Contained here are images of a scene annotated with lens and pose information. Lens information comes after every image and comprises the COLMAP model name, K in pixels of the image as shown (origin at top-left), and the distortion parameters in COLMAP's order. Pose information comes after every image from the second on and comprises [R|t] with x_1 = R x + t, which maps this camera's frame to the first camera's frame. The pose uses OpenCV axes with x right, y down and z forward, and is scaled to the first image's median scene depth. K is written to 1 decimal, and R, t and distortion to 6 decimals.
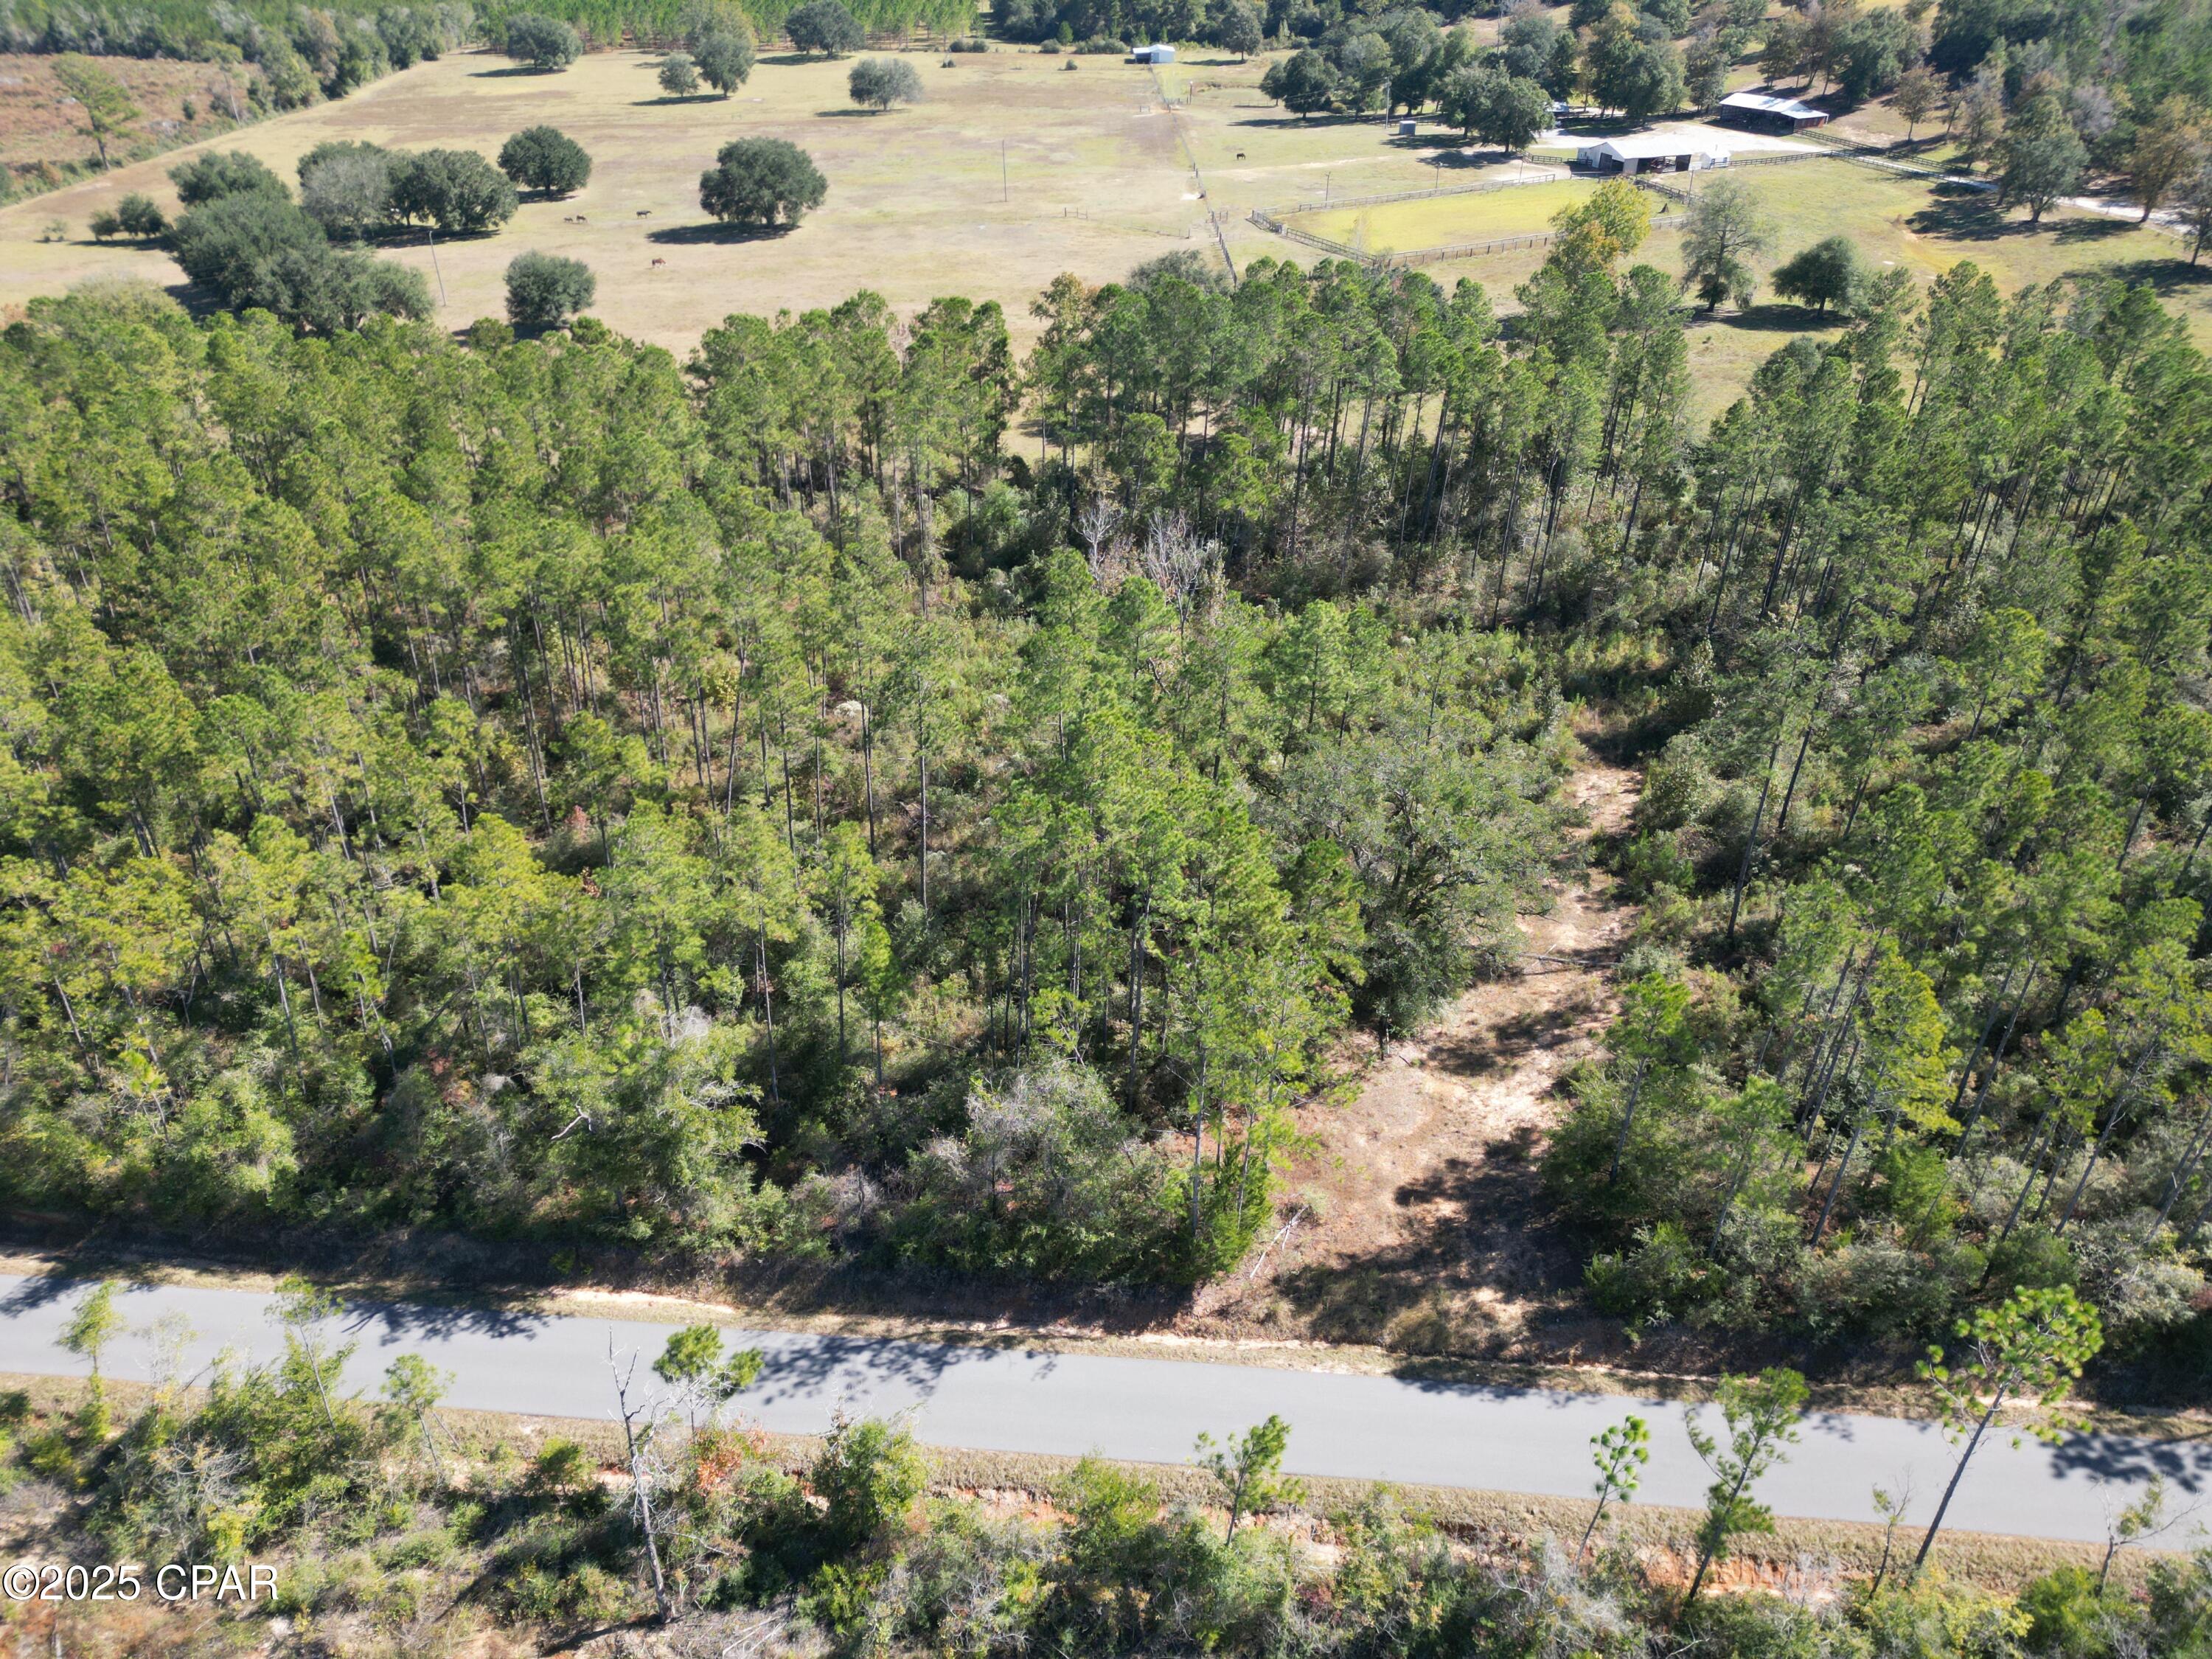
lens RADIAL K [[1535.3, 0, 1118.6], [0, 1535.3, 842.6], [0, 0, 1]] dist [0.062101, -0.041673]
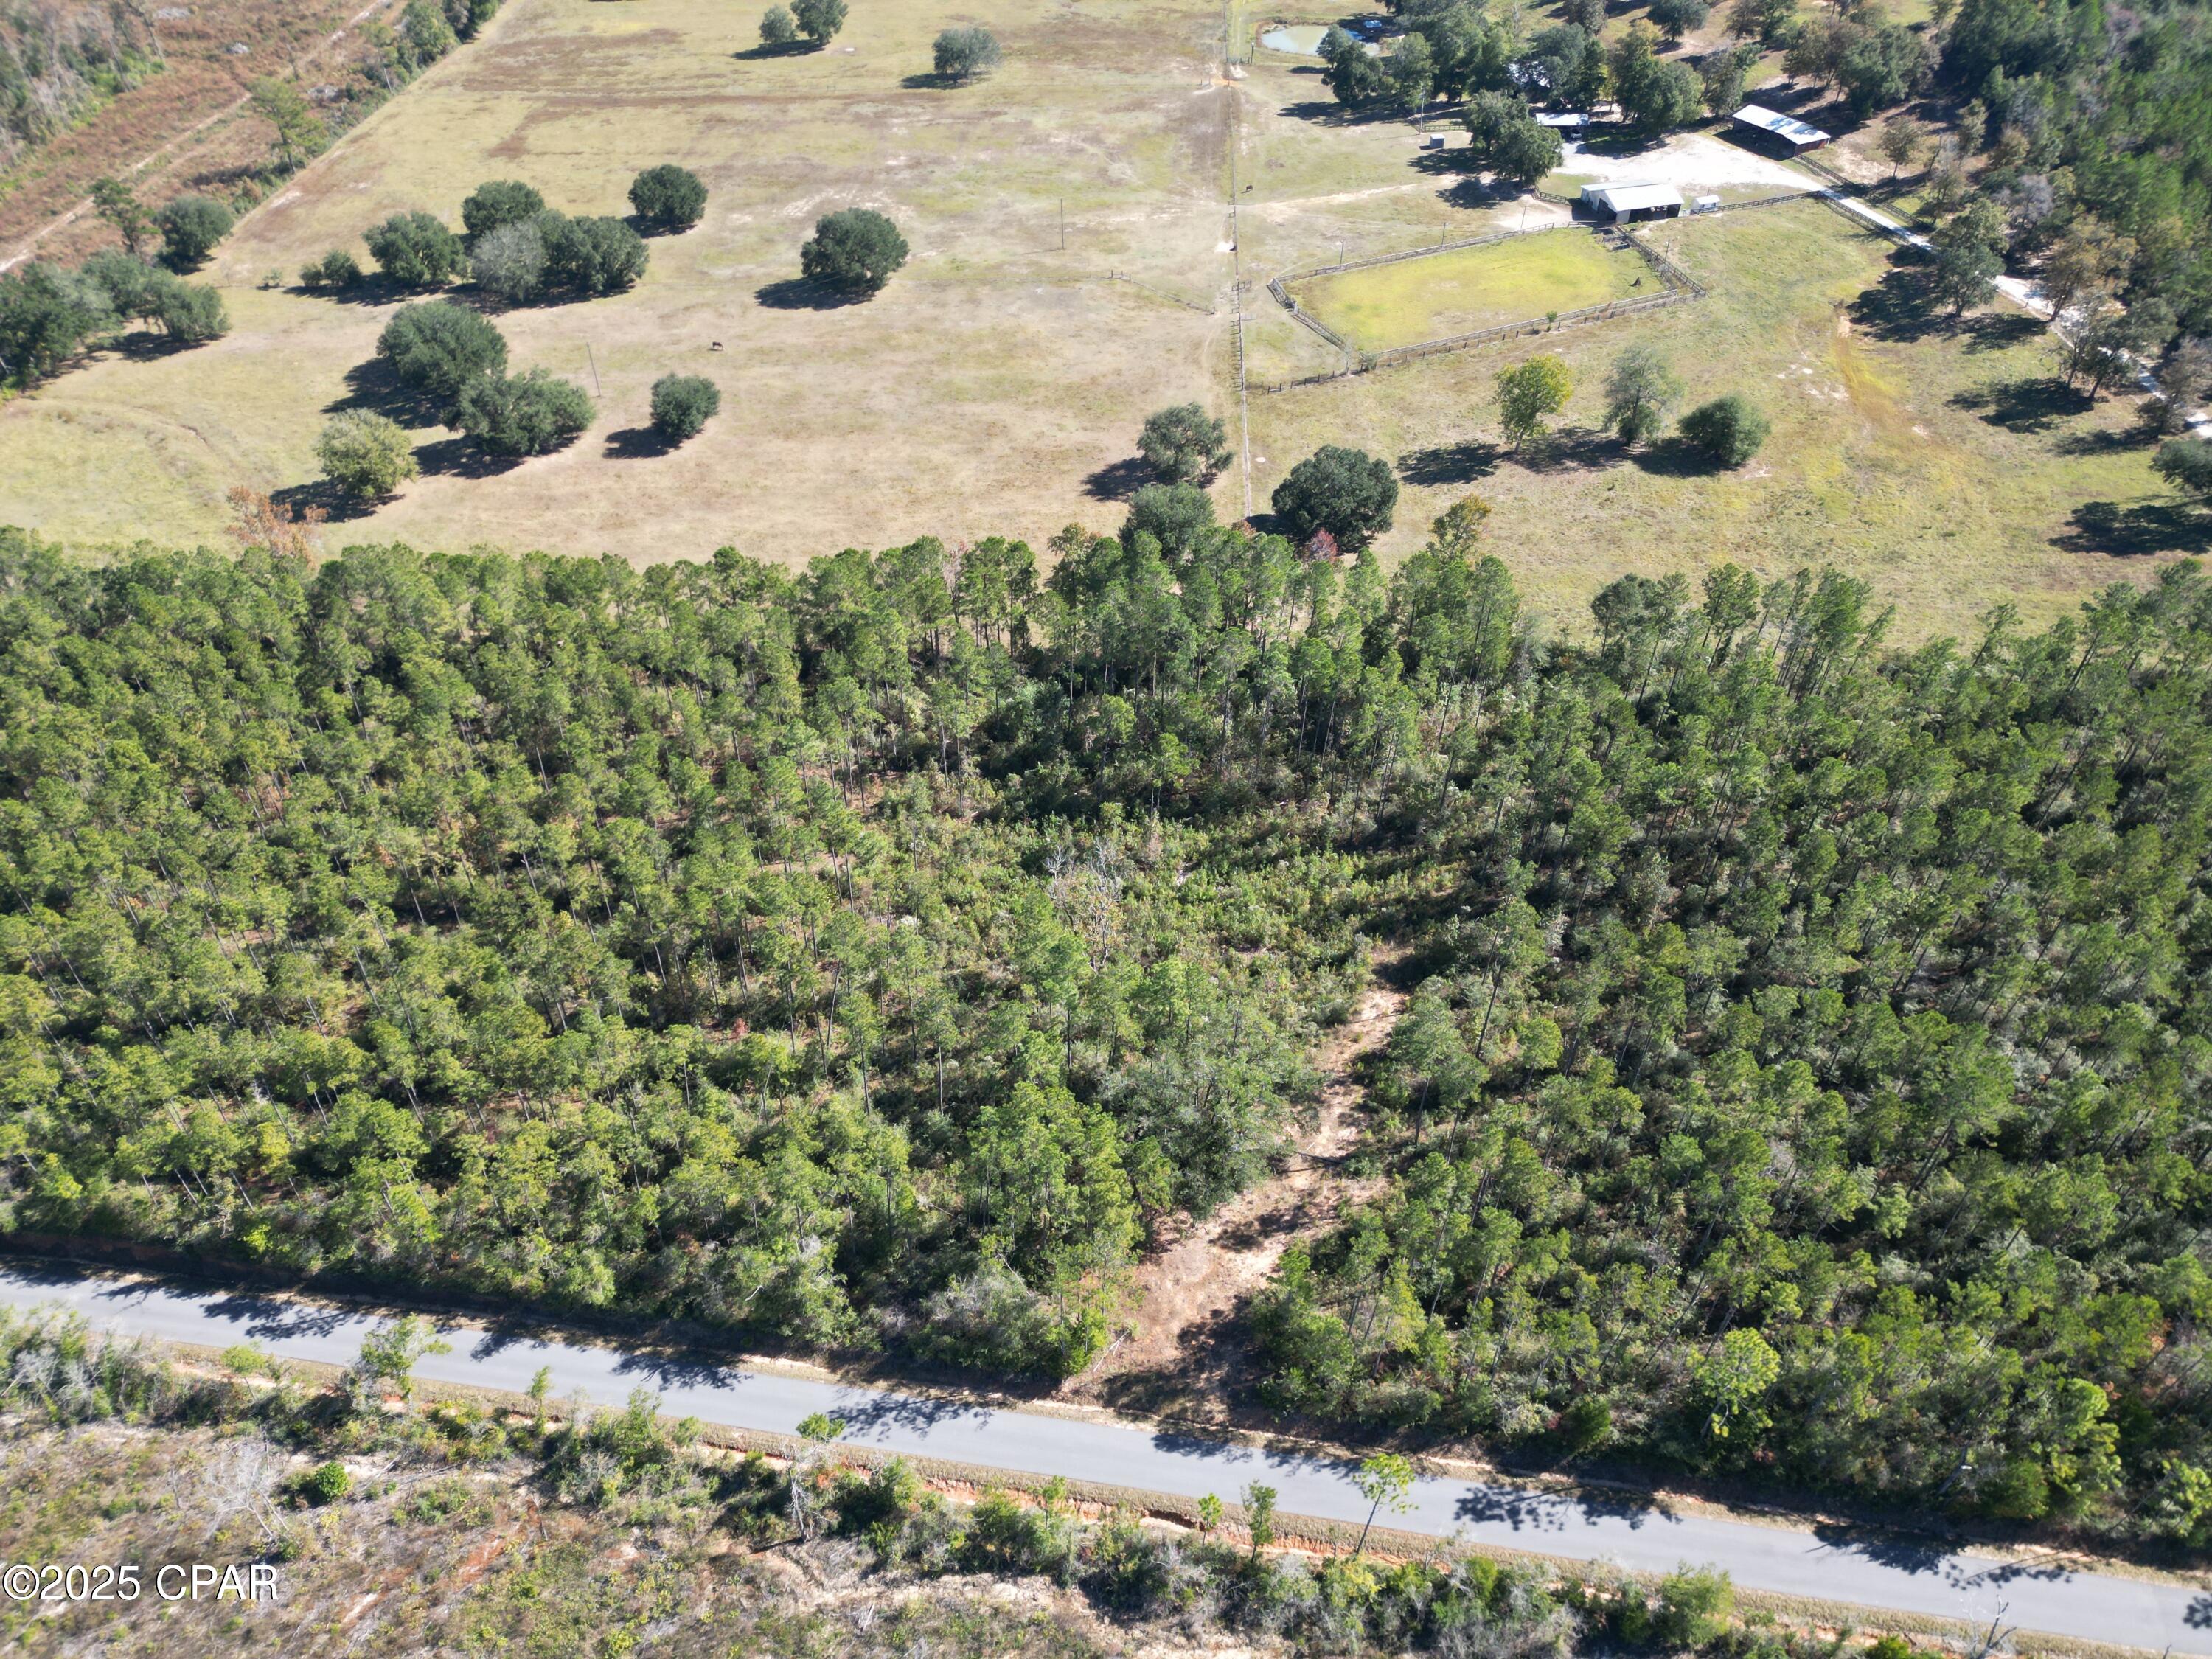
lens RADIAL K [[1535.3, 0, 1113.7], [0, 1535.3, 837.0], [0, 0, 1]] dist [0.062101, -0.041673]
pose [[0.997696, 0.039185, -0.055389, 0.191834], [-0.030172, 0.987439, 0.155090, -0.686970], [0.060771, -0.153061, 0.986346, -0.820239]]
